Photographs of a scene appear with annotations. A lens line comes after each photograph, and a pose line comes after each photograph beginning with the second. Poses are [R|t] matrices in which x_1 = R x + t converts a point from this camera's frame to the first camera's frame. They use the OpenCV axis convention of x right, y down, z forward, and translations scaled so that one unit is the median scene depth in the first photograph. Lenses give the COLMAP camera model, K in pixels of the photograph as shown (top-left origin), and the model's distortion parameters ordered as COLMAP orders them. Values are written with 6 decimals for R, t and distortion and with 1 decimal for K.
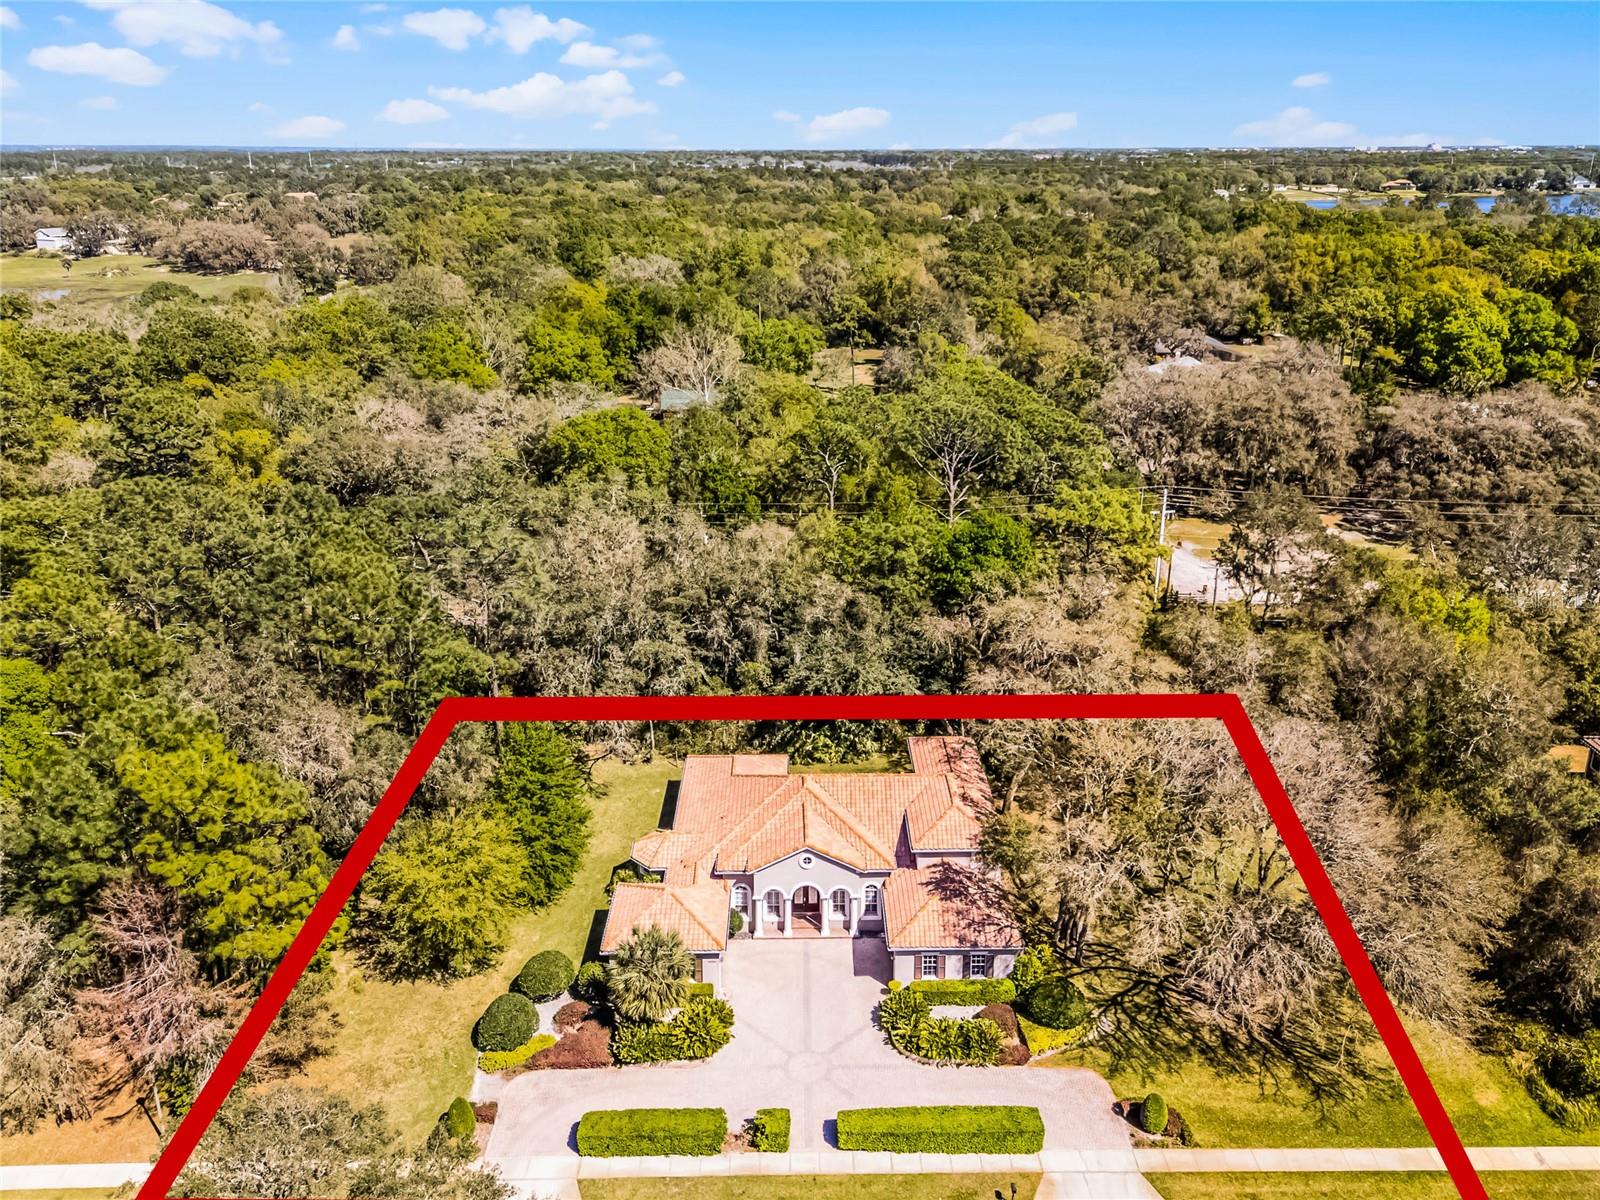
lens RADIAL K [[1204.5, 0, 794.4], [0, 1204.5, 607.1], [0, 0, 1]] dist [0.061390, -0.030315]
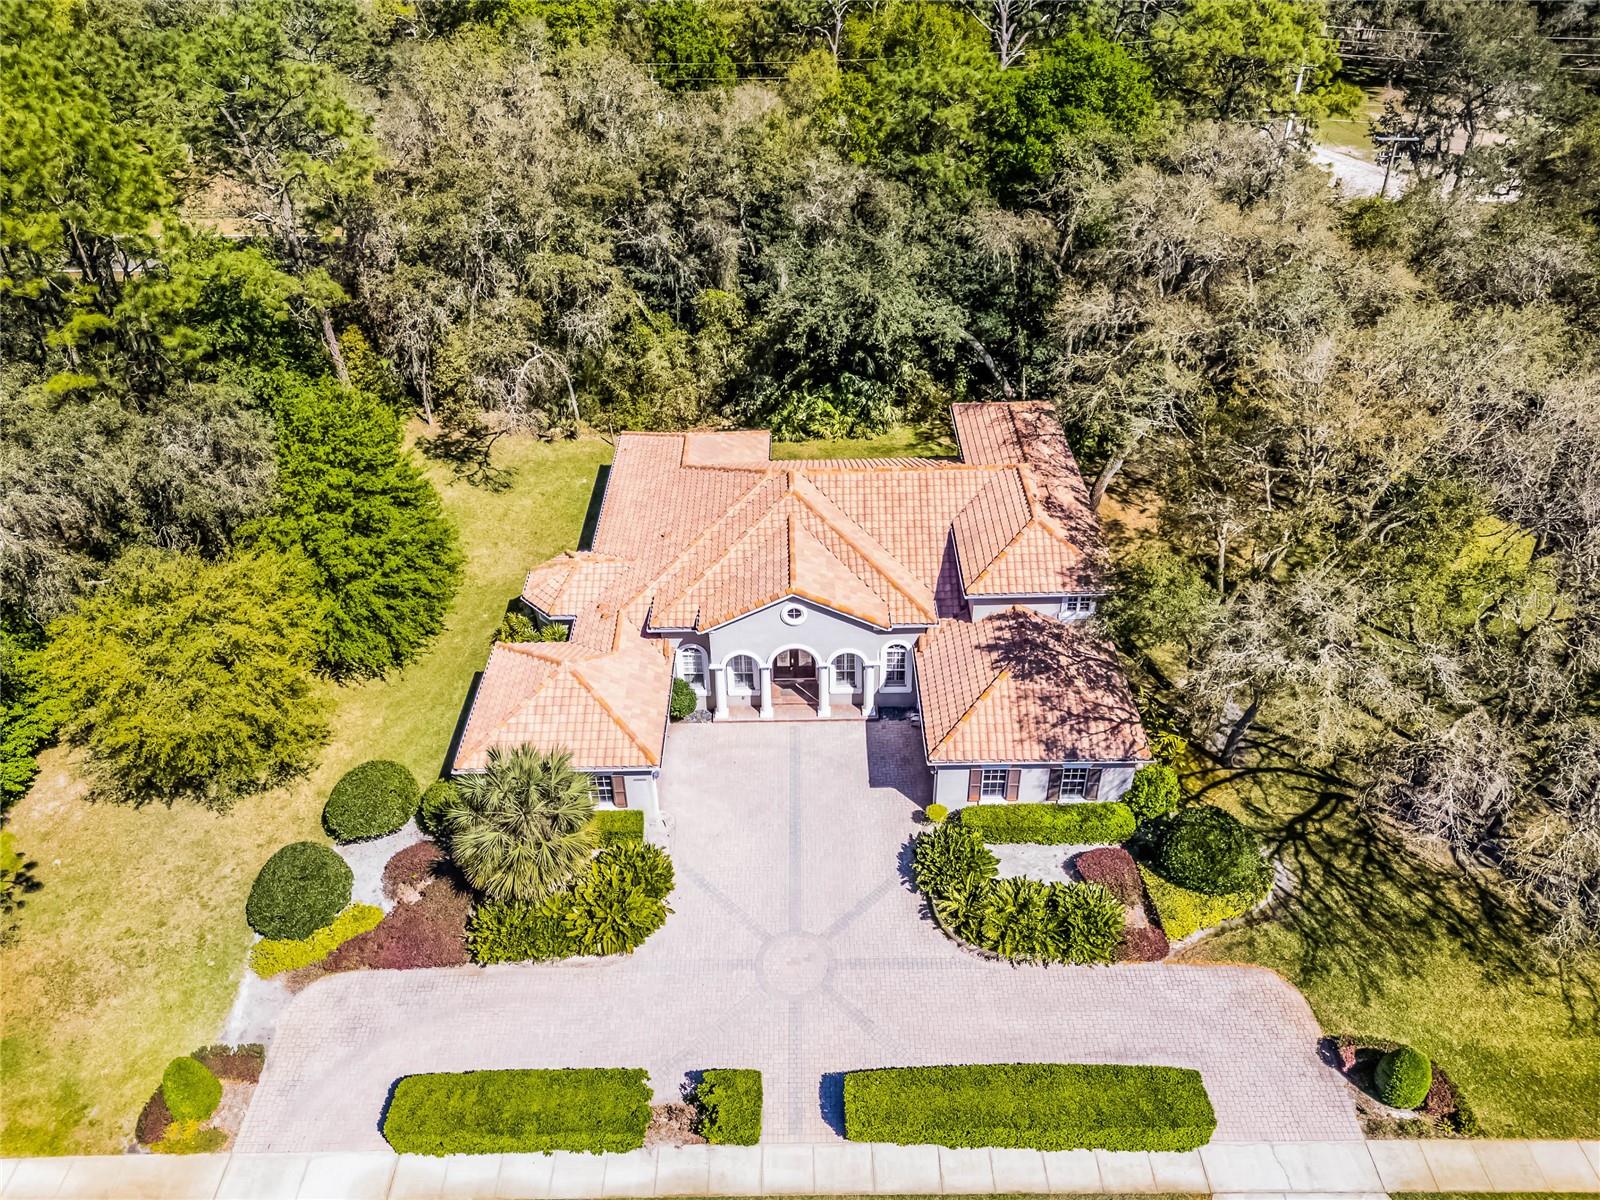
lens RADIAL K [[1204.5, 0, 801.1], [0, 1204.5, 583.2], [0, 0, 1]] dist [0.061390, -0.030315]
pose [[0.999948, -0.010216, 0.000668, 0.013426], [0.009666, 0.963538, 0.267396, 0.031188], [-0.003375, -0.267376, 0.963586, 0.404003]]
